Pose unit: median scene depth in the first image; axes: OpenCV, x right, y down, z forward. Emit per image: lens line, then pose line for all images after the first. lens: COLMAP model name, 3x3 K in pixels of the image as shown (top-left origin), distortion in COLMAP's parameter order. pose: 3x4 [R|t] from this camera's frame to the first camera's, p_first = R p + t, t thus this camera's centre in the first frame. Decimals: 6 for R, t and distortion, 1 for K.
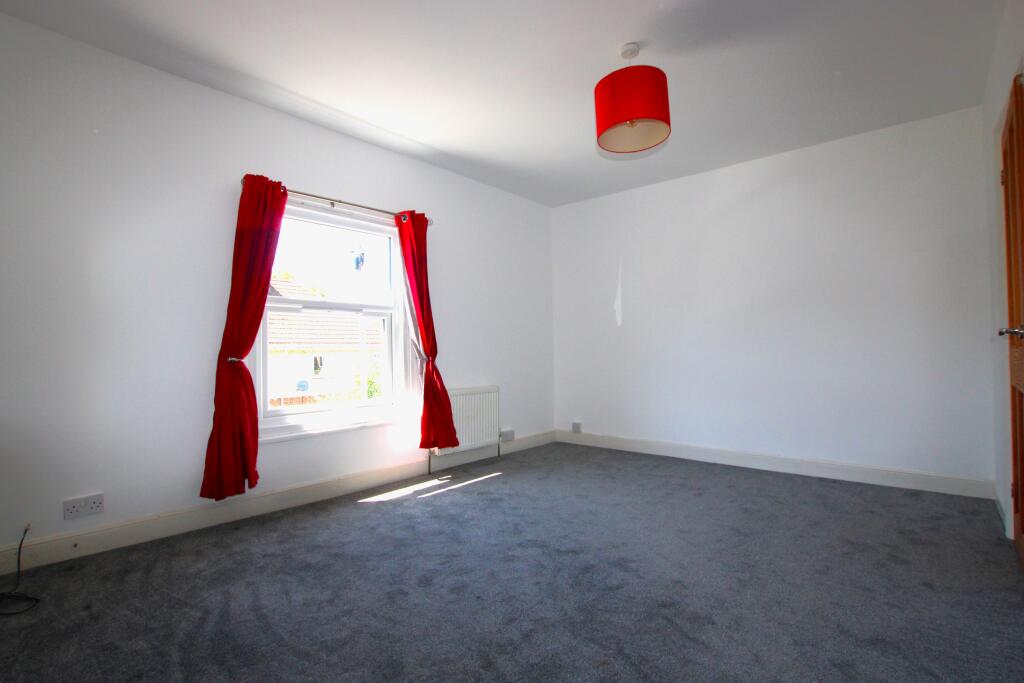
lens RADIAL K [[490.4, 0, 511.5], [0, 490.4, 341.2], [0, 0, 1]] dist [-0.003069, 0.000251]
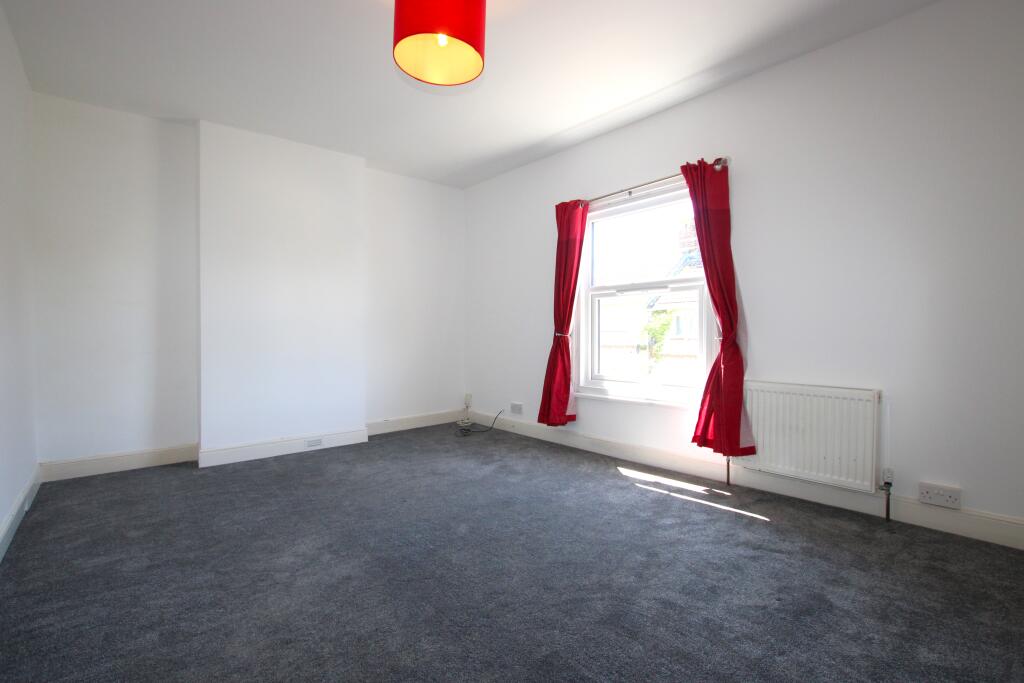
lens RADIAL K [[490.4, 0, 510.7], [0, 490.4, 339.4], [0, 0, 1]] dist [-0.003069, 0.000251]
pose [[-0.154231, 0.025115, -0.987716, 0.735335], [0.031205, 0.999302, 0.020538, 0.012969], [0.987542, -0.027654, -0.154907, 0.875331]]
